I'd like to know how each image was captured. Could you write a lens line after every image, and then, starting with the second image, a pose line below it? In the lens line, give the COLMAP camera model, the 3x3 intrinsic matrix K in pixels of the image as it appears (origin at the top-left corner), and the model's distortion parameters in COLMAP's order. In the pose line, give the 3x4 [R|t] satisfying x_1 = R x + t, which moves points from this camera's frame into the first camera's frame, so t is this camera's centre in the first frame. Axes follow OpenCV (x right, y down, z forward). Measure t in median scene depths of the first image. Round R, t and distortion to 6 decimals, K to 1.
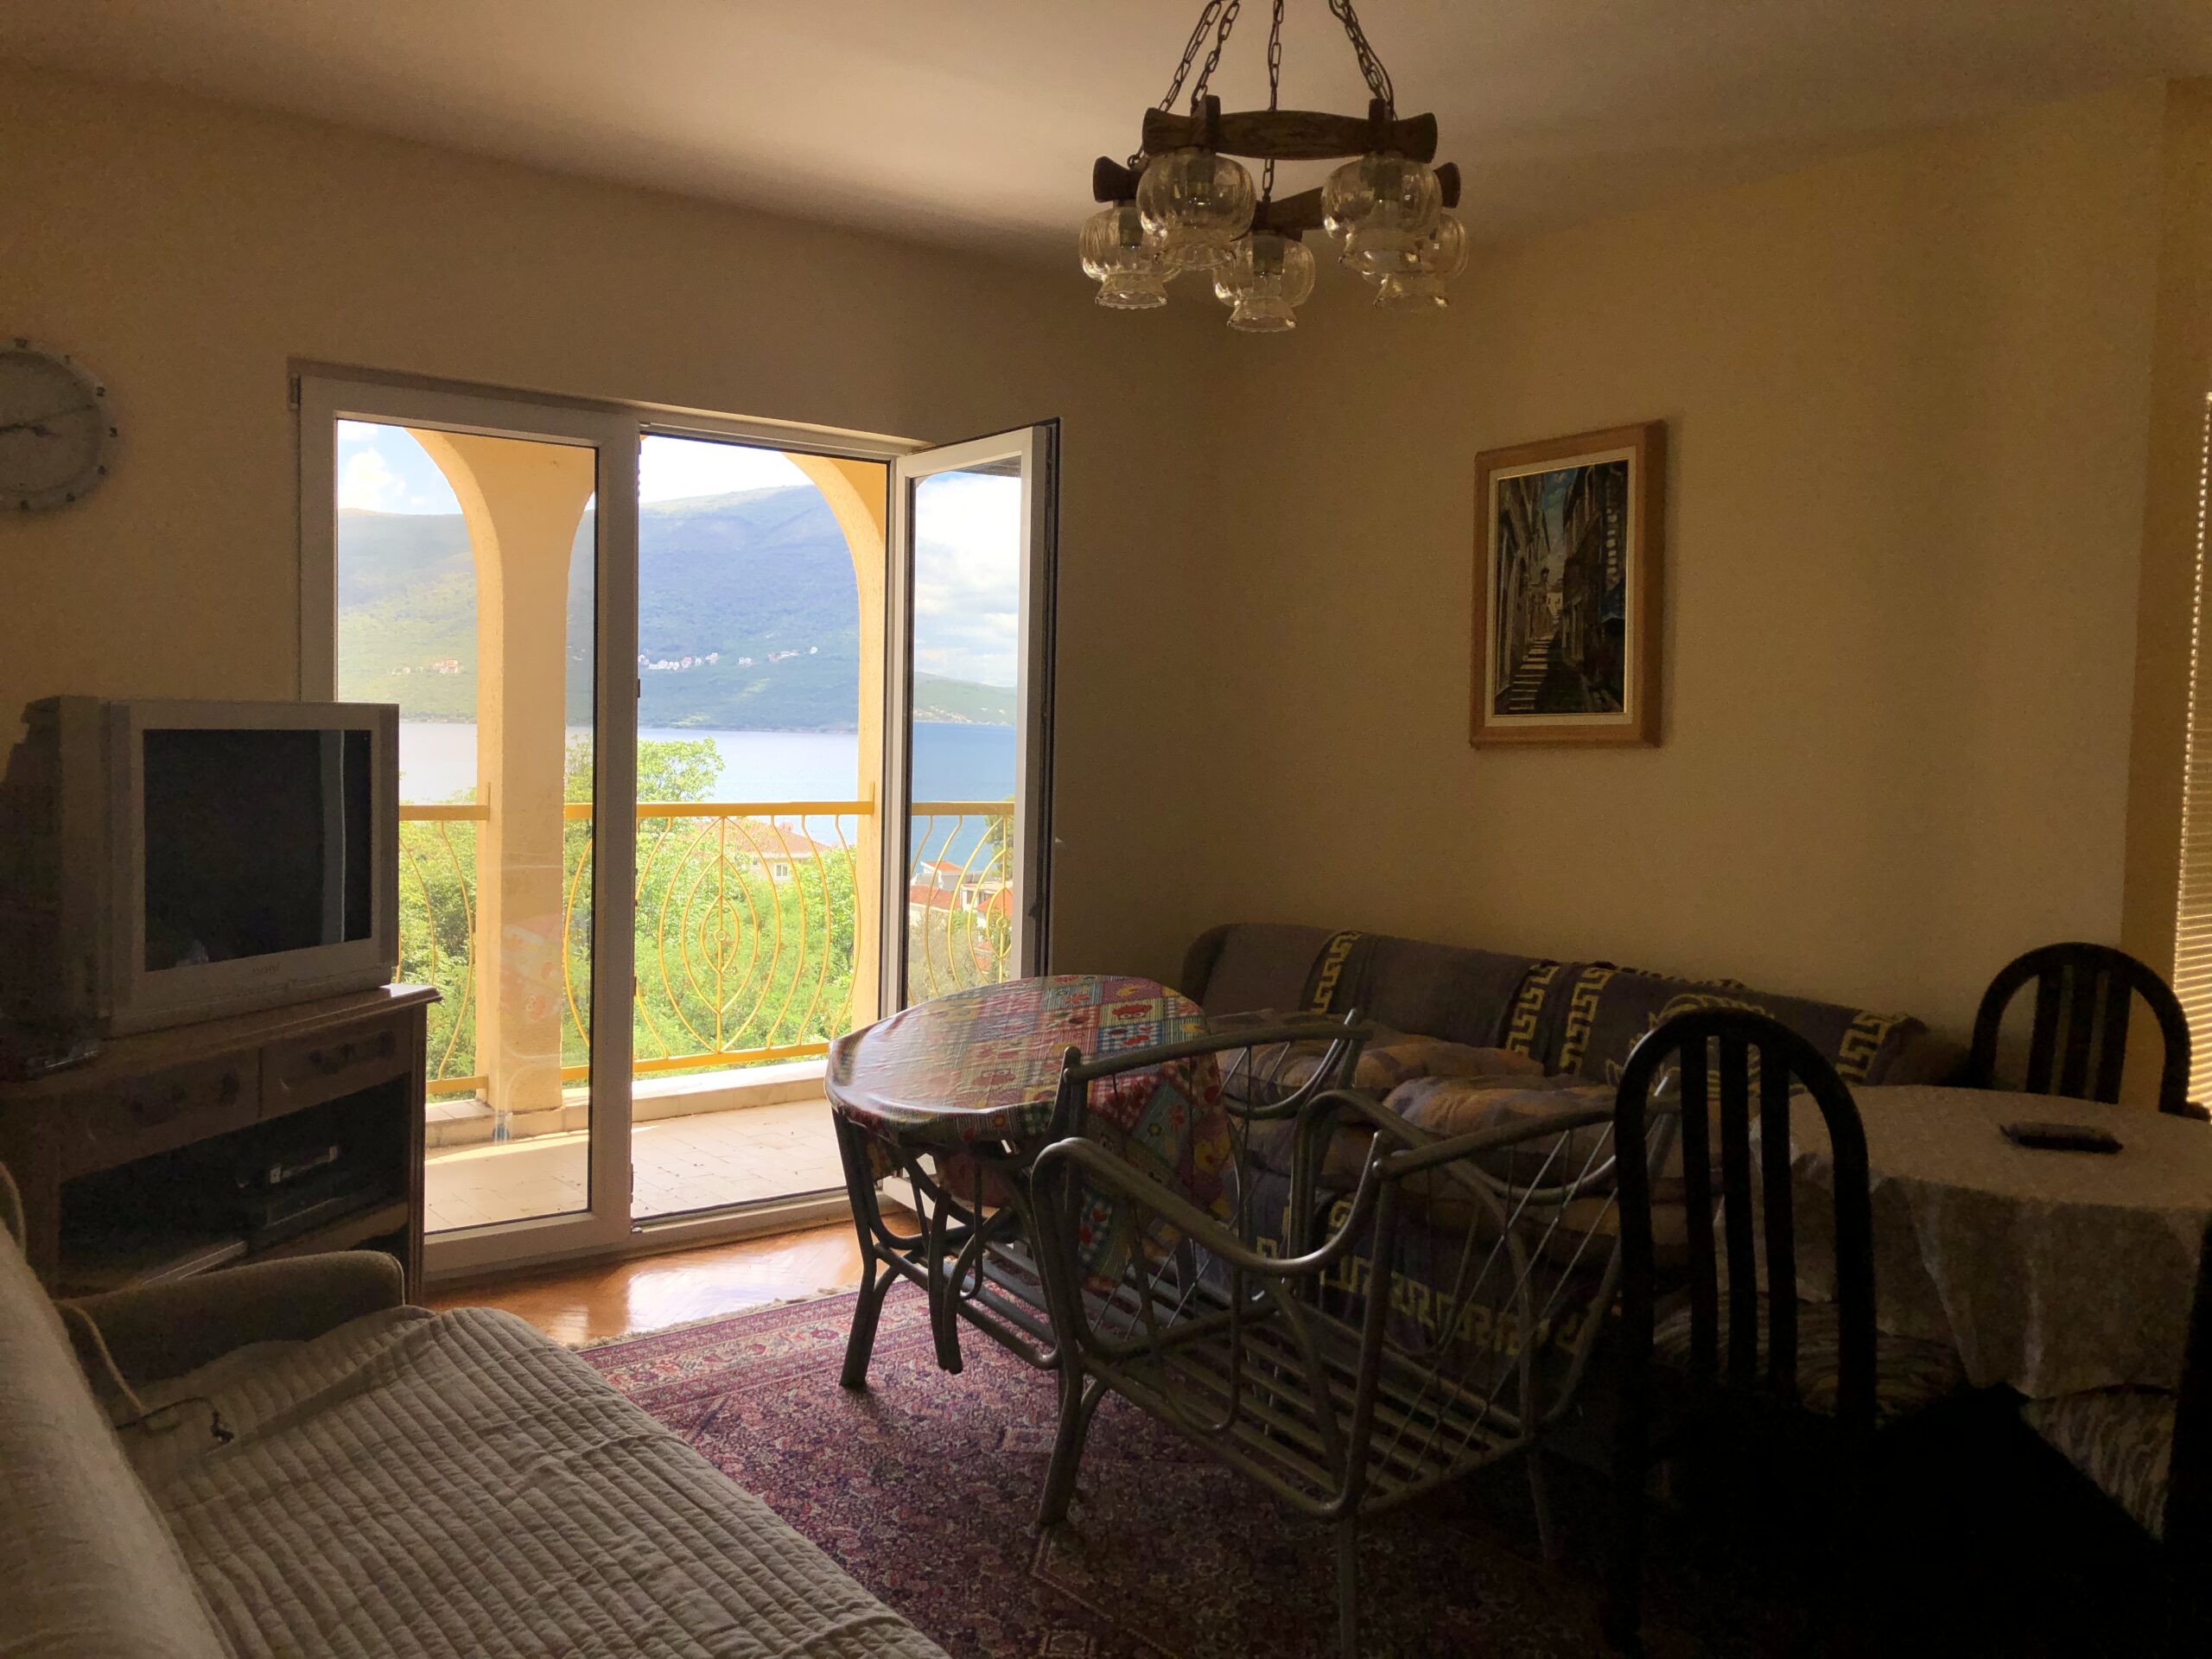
lens RADIAL K [[1851.4, 0, 1110.9], [0, 1851.4, 830.1], [0, 0, 1]] dist [0.041483, -0.024370]
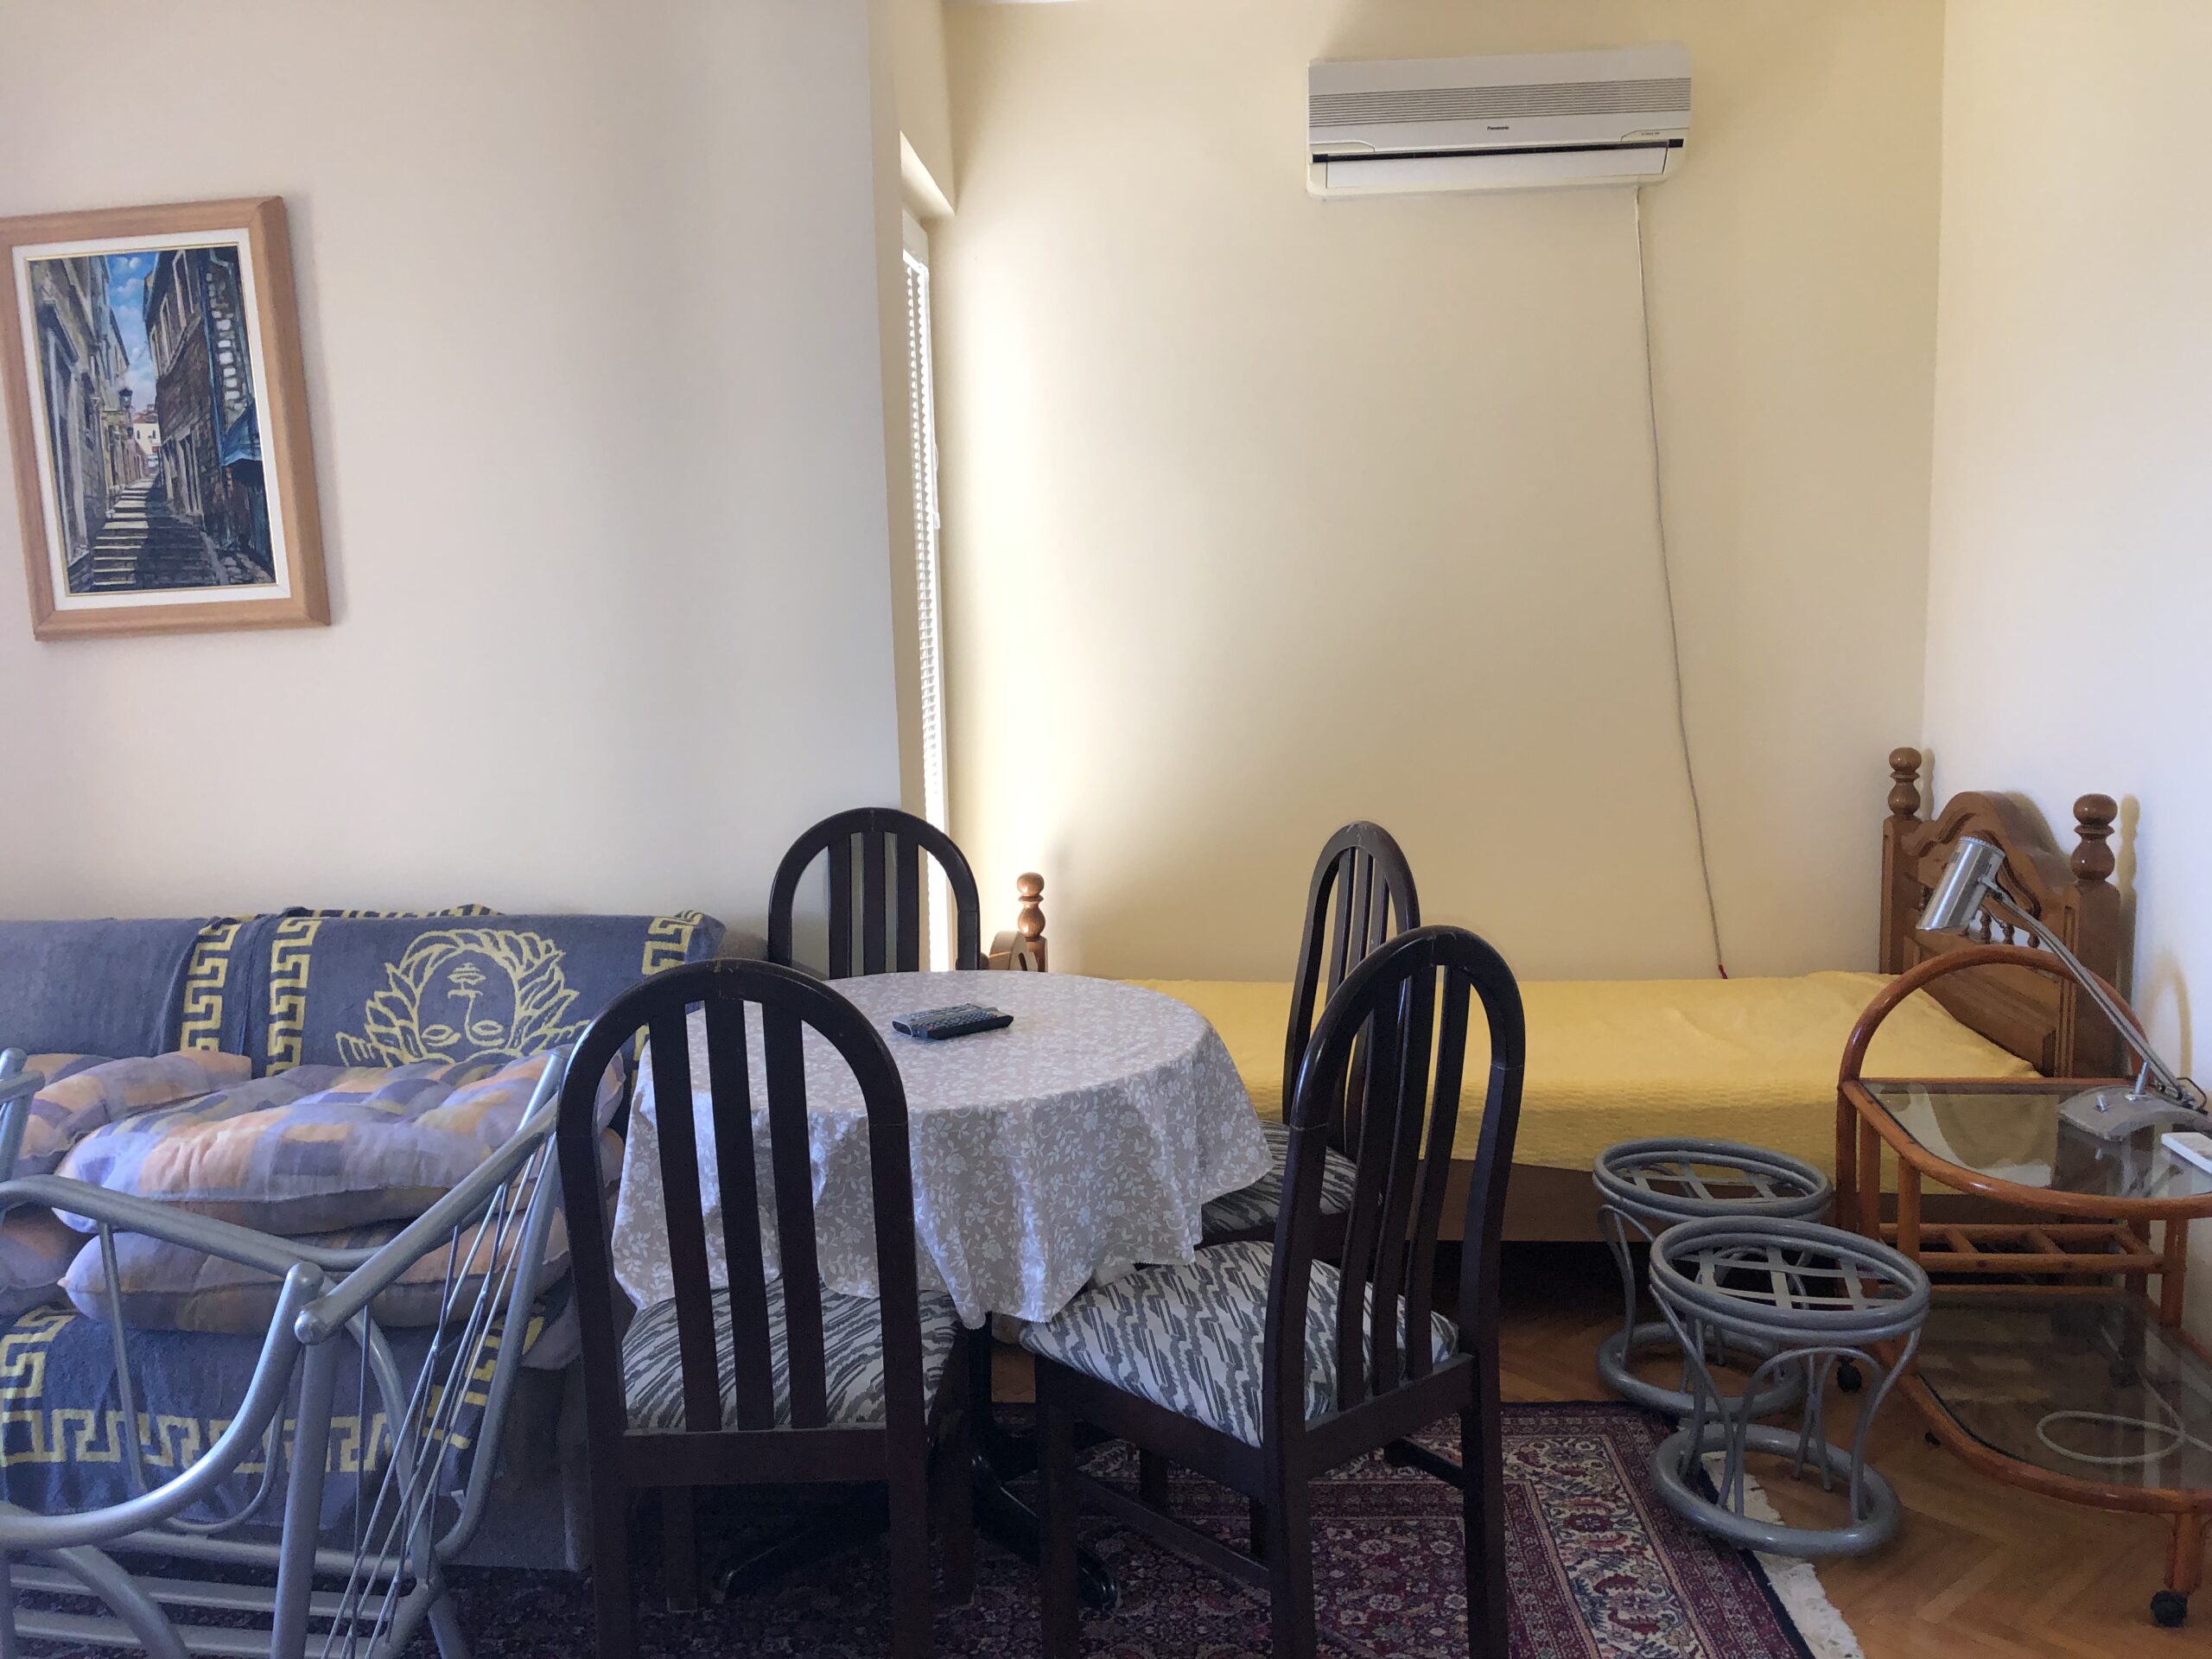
lens RADIAL K [[1851.4, 0, 1117.7], [0, 1851.4, 820.4], [0, 0, 1]] dist [0.041483, -0.024370]
pose [[0.677772, -0.133580, 0.723036, -0.059797], [0.086033, 0.991012, 0.102440, -0.015366], [-0.730221, -0.007226, 0.683173, 0.220389]]
